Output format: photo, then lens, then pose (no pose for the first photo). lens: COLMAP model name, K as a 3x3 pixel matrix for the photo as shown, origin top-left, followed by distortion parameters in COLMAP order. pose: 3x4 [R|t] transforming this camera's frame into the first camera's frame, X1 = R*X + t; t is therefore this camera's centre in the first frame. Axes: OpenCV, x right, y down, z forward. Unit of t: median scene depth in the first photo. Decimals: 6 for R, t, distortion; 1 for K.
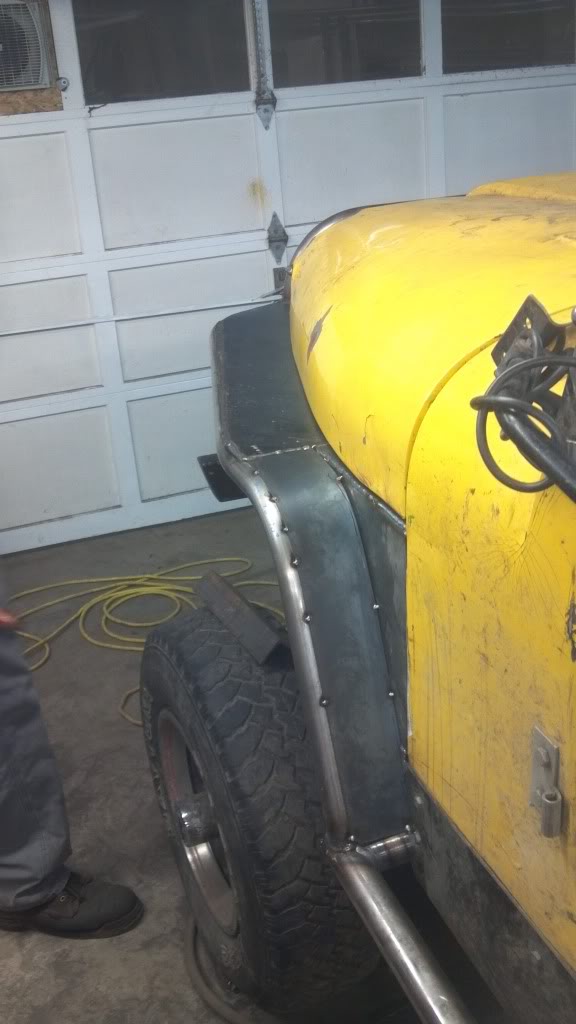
lens RADIAL K [[1092.4, 0, 288.0], [0, 1092.4, 512.0], [0, 0, 1]] dist [0.030661, -0.242849]
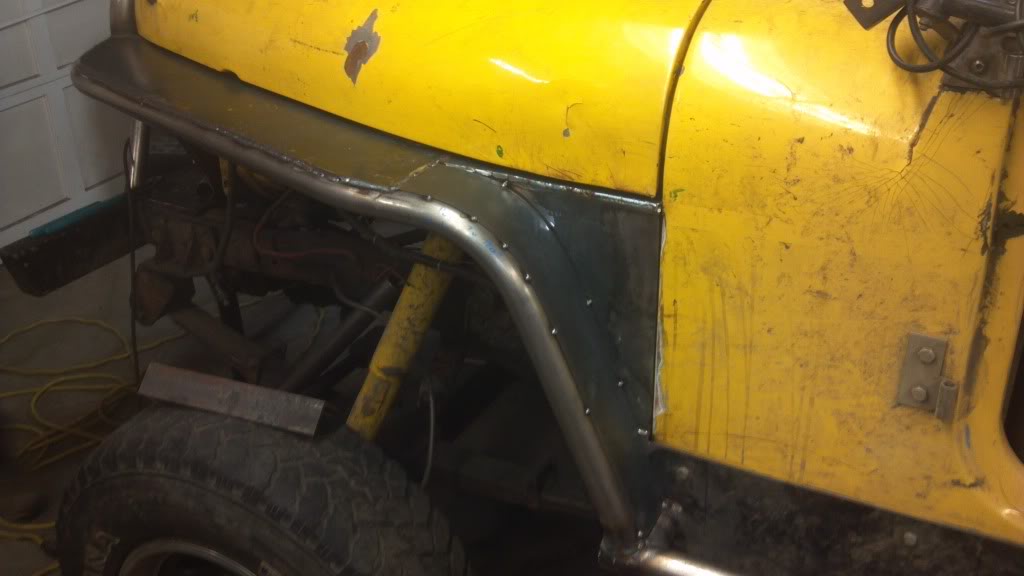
lens RADIAL K [[1092.4, 0, 515.5], [0, 1092.4, 280.6], [0, 0, 1]] dist [0.030661, -0.242849]
pose [[0.746828, -0.257045, 0.613332, -0.519309], [0.237561, 0.964545, 0.114970, -0.054575], [-0.621139, 0.059841, 0.781413, 0.264149]]
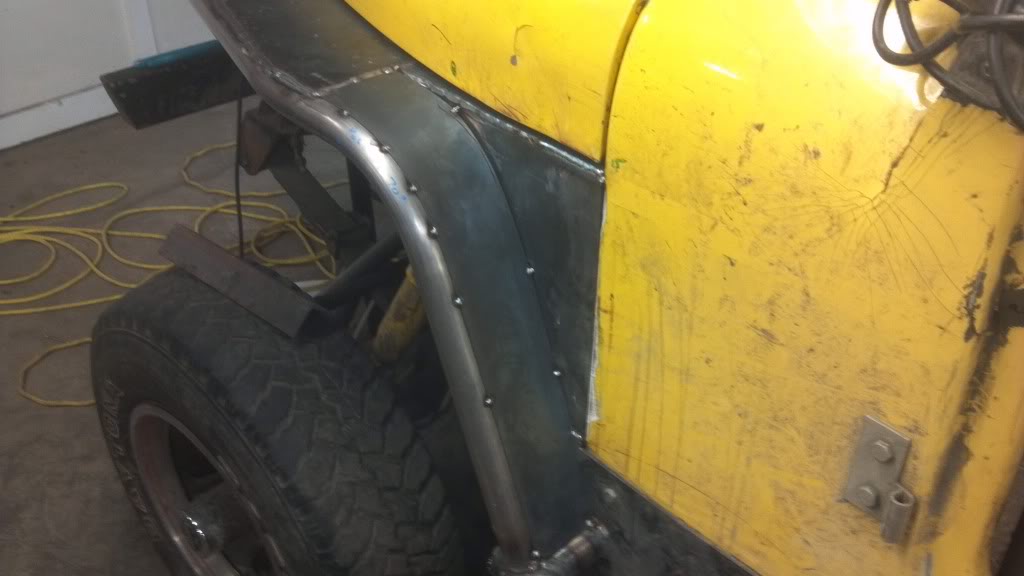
lens RADIAL K [[1087.8, 0, 510.4], [0, 1087.8, 276.9], [0, 0, 1]] dist [0.050221, -0.302637]
pose [[0.920514, -0.157743, 0.357451, -0.200022], [0.092695, 0.976927, 0.192407, -0.057424], [-0.379555, -0.143979, 0.913897, 0.266495]]
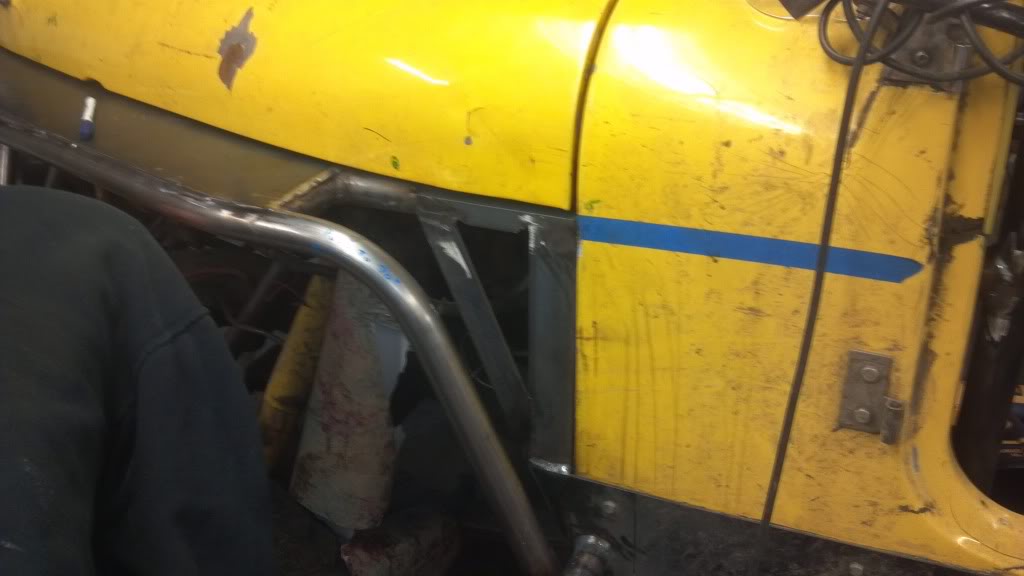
lens RADIAL K [[1092.4, 0, 515.5], [0, 1092.4, 280.6], [0, 0, 1]] dist [0.030661, -0.242849]
pose [[0.682885, -0.285465, 0.672442, -0.458220], [0.262345, 0.954916, 0.138961, -0.062430], [-0.681794, 0.081518, 0.726988, 0.326776]]
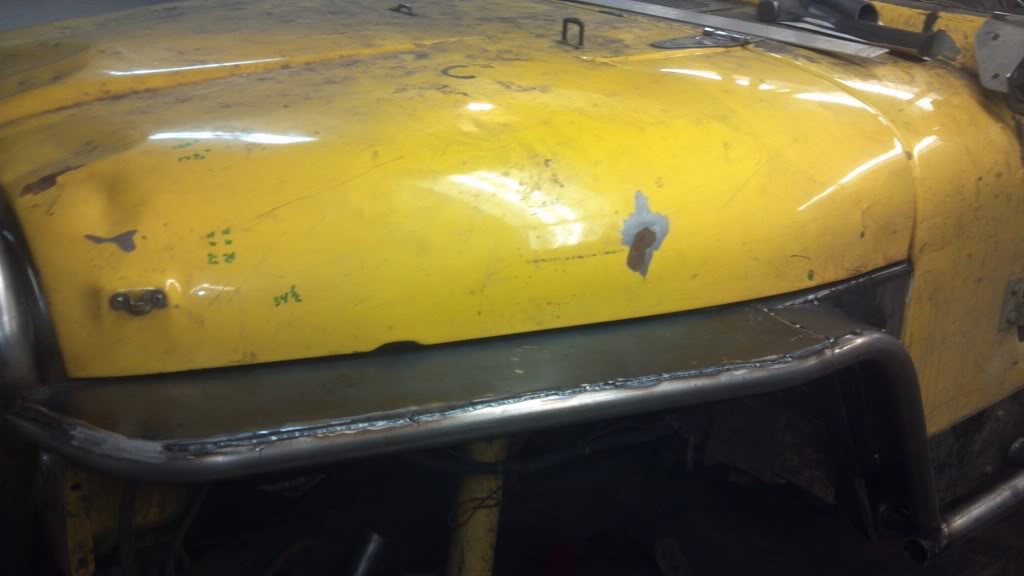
lens RADIAL K [[1095.1, 0, 512.0], [0, 1095.1, 288.0], [0, 0, 1]] dist [0.032658, -0.213152]
pose [[-0.296814, -0.327607, 0.896981, -0.734830], [0.370817, 0.826058, 0.424408, -0.549003], [-0.879998, 0.458586, -0.123703, 1.317139]]
